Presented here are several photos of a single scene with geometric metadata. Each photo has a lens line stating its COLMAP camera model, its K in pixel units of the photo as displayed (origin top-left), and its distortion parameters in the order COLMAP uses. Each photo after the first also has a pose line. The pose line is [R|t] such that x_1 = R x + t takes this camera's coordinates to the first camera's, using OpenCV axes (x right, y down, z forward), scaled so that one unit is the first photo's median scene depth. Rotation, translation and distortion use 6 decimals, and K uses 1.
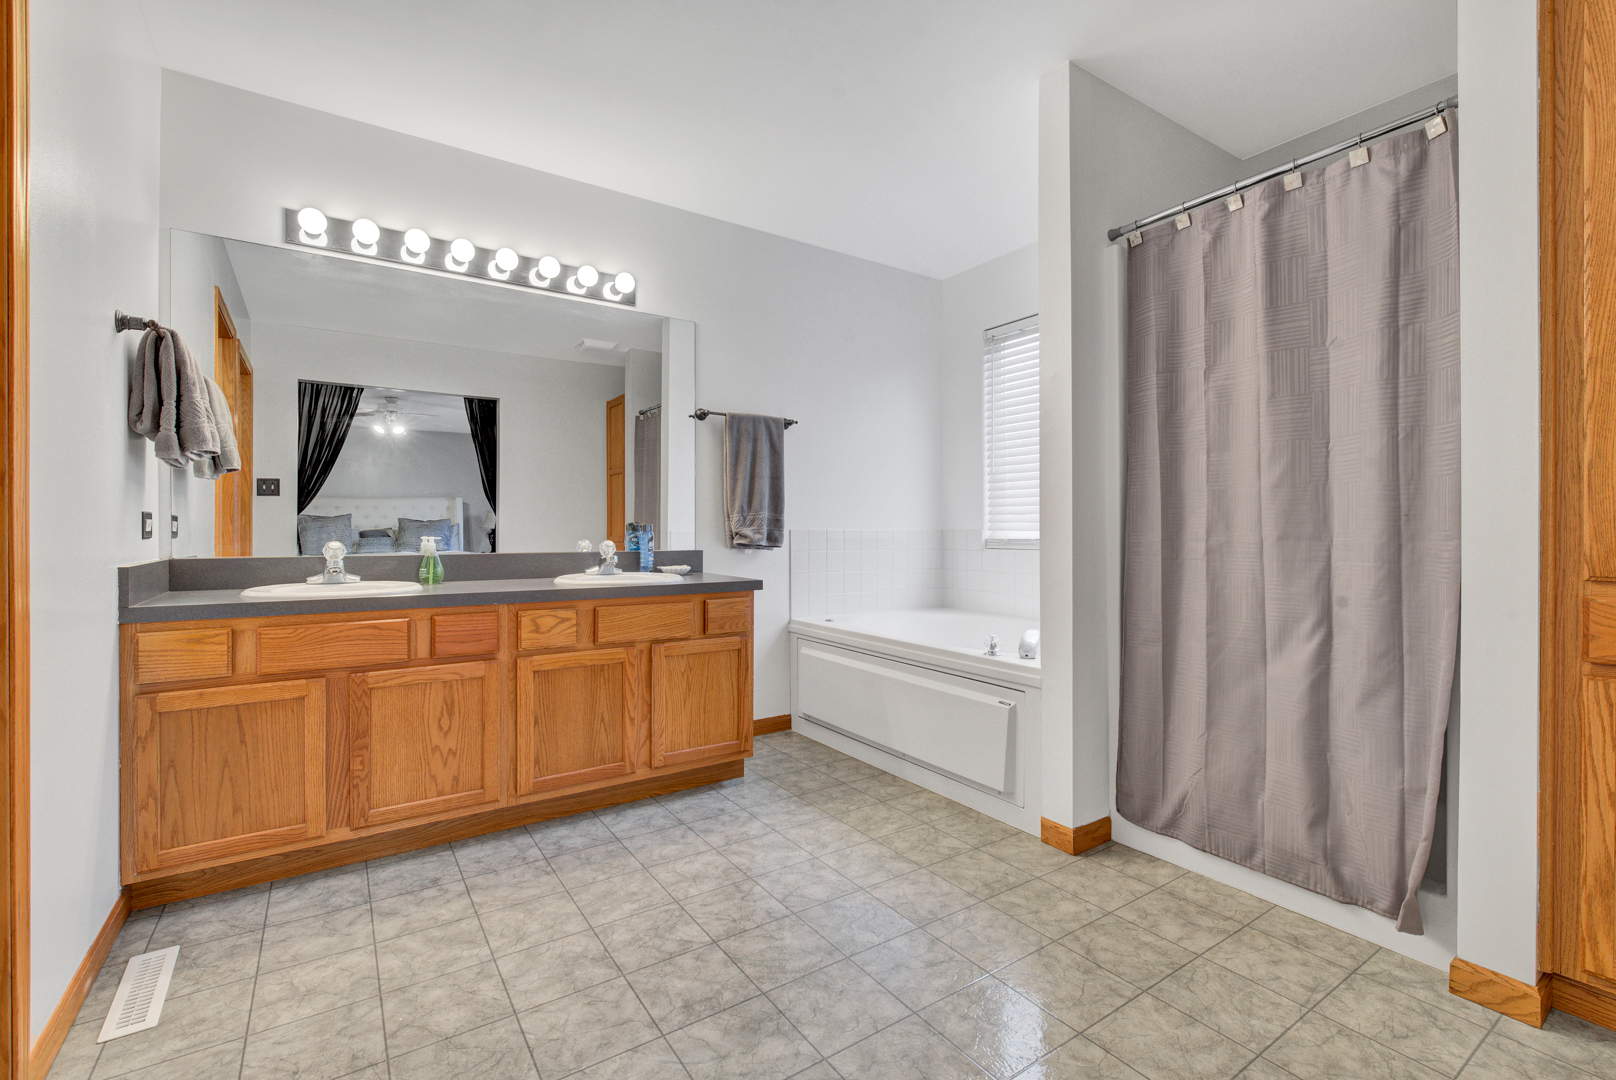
lens RADIAL K [[713.4, 0, 796.6], [0, 713.4, 545.1], [0, 0, 1]] dist [-0.003286, -0.000839]
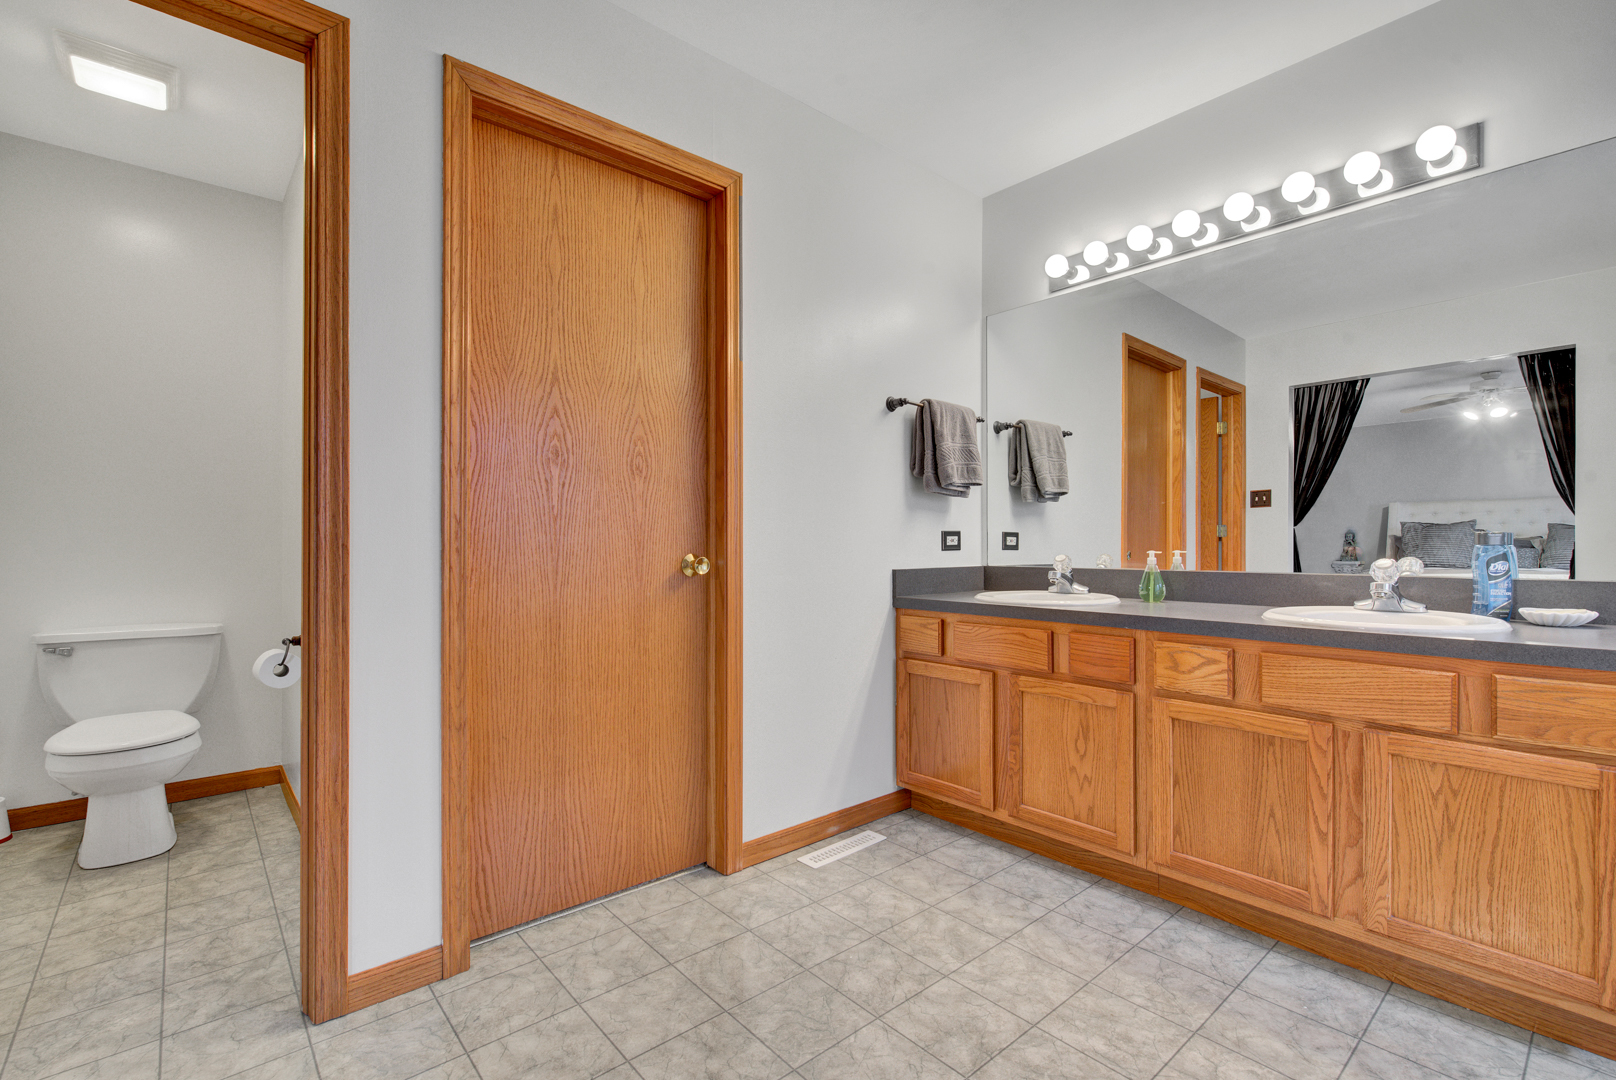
lens RADIAL K [[713.4, 0, 799.5], [0, 713.4, 543.0], [0, 0, 1]] dist [-0.003286, -0.000839]
pose [[0.123480, 0.000635, -0.992347, 0.407450], [-0.016204, 0.999868, -0.001377, -0.015190], [0.992215, 0.016250, 0.123473, 0.501305]]
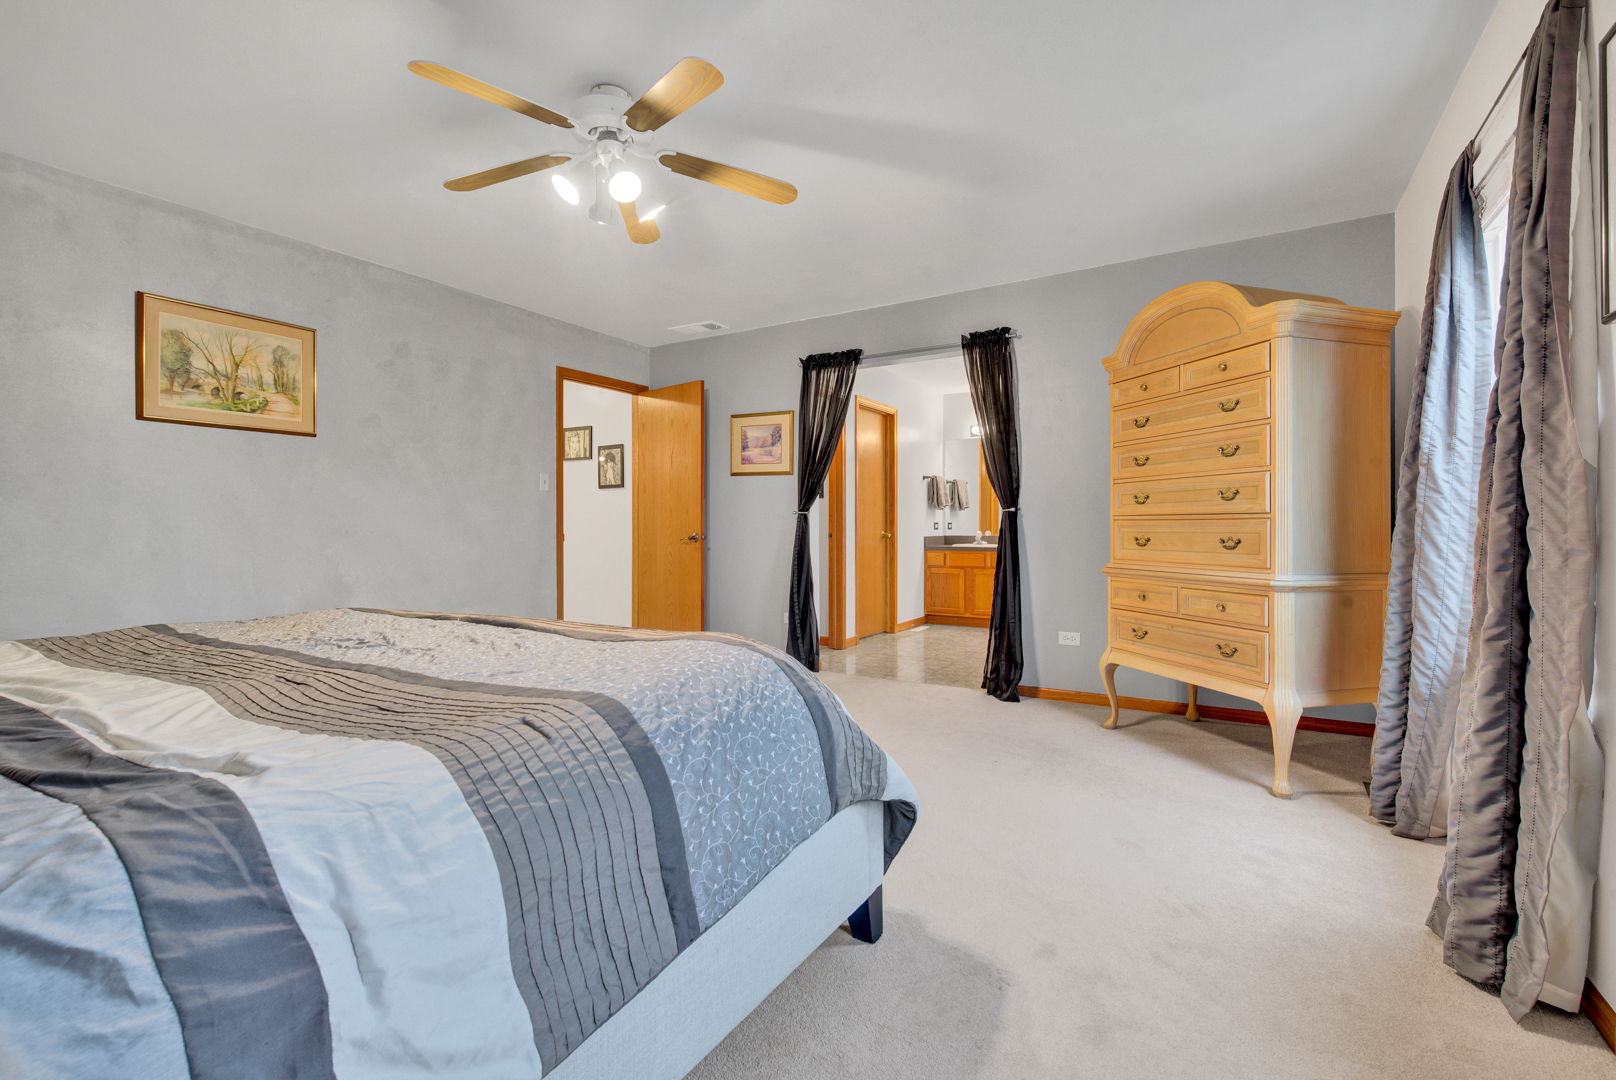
lens RADIAL K [[713.4, 0, 805.2], [0, 713.4, 533.3], [0, 0, 1]] dist [-0.003286, -0.000839]
pose [[0.424074, 0.010854, -0.905562, 2.059794], [-0.009672, 0.999925, 0.007456, -0.009673], [0.905576, 0.005597, 0.424148, -1.142156]]
